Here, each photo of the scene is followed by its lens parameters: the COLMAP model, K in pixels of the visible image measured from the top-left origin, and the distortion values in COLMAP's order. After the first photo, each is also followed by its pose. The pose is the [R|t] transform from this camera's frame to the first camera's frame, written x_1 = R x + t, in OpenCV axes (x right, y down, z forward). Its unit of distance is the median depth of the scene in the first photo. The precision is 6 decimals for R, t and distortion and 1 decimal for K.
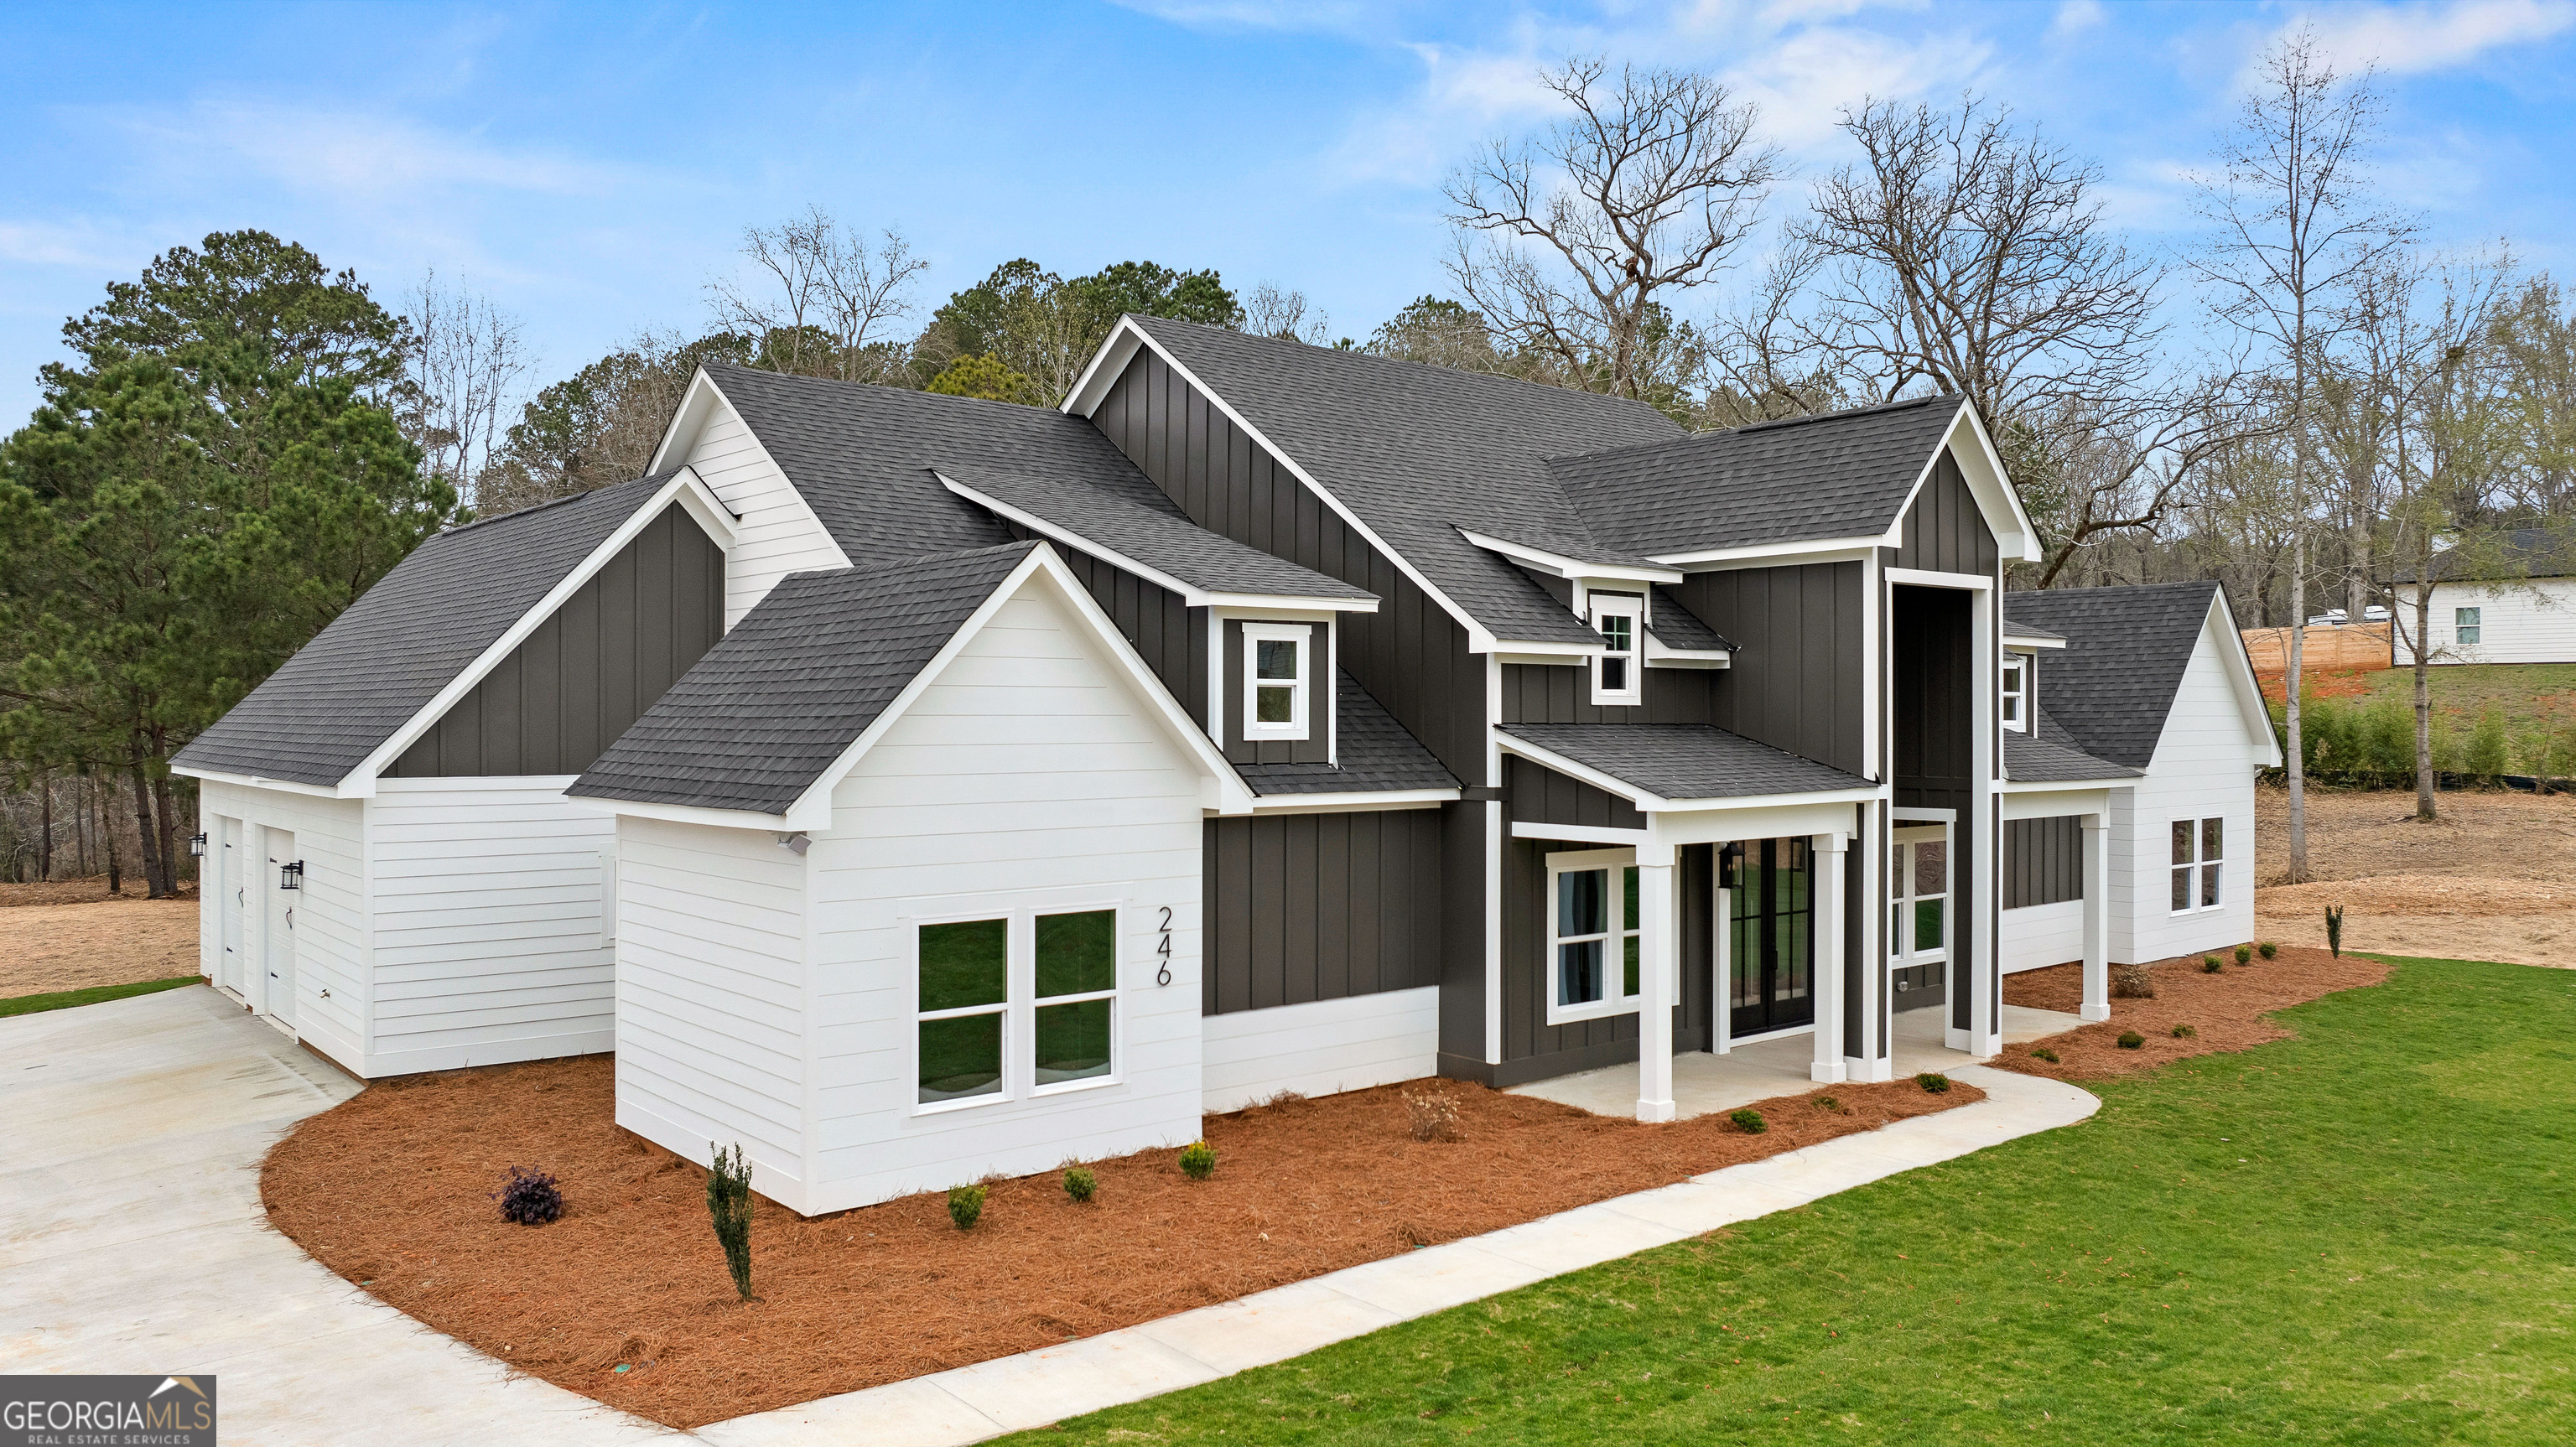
lens RADIAL K [[1790.3, 0, 1286.7], [0, 1790.3, 723.5], [0, 0, 1]] dist [-0.028865, 0.032335]
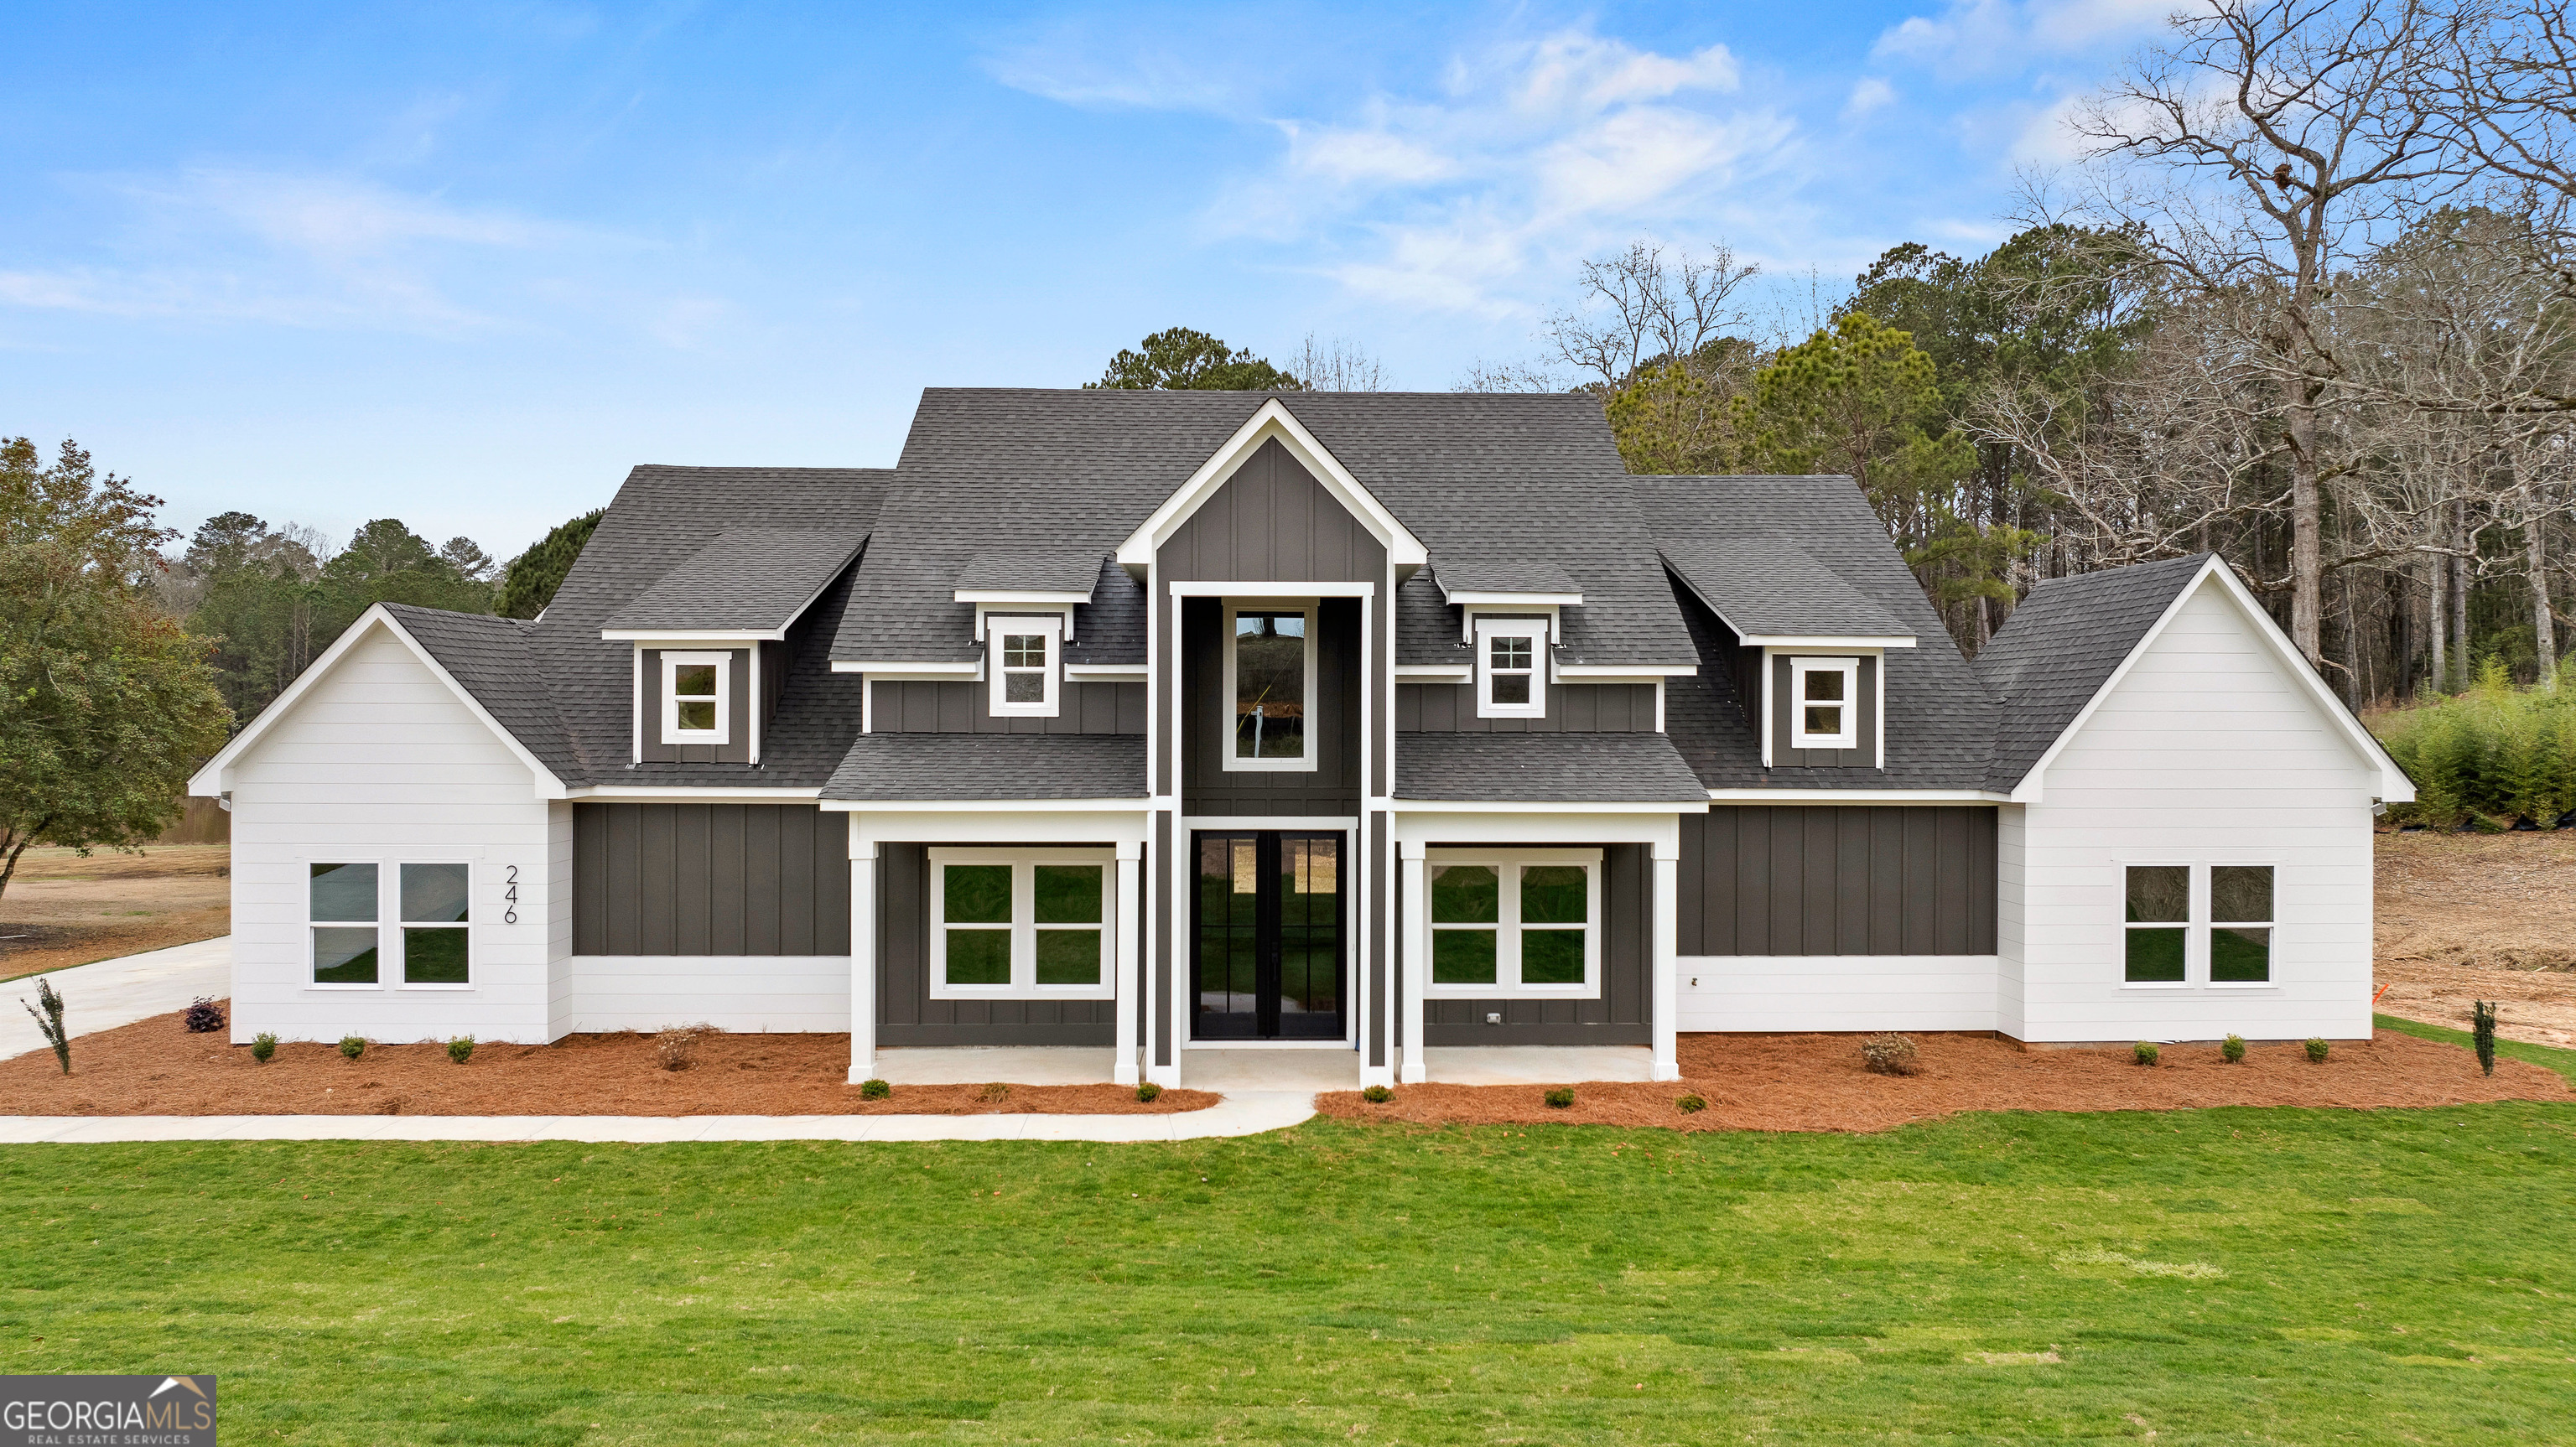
lens RADIAL K [[1790.3, 0, 1275.5], [0, 1790.3, 719.1], [0, 0, 1]] dist [-0.028865, 0.032335]
pose [[0.792352, 0.003397, -0.610055, 0.989096], [-0.006207, 0.999978, -0.002494, -0.007133], [0.610033, 0.005763, 0.792355, 0.229517]]
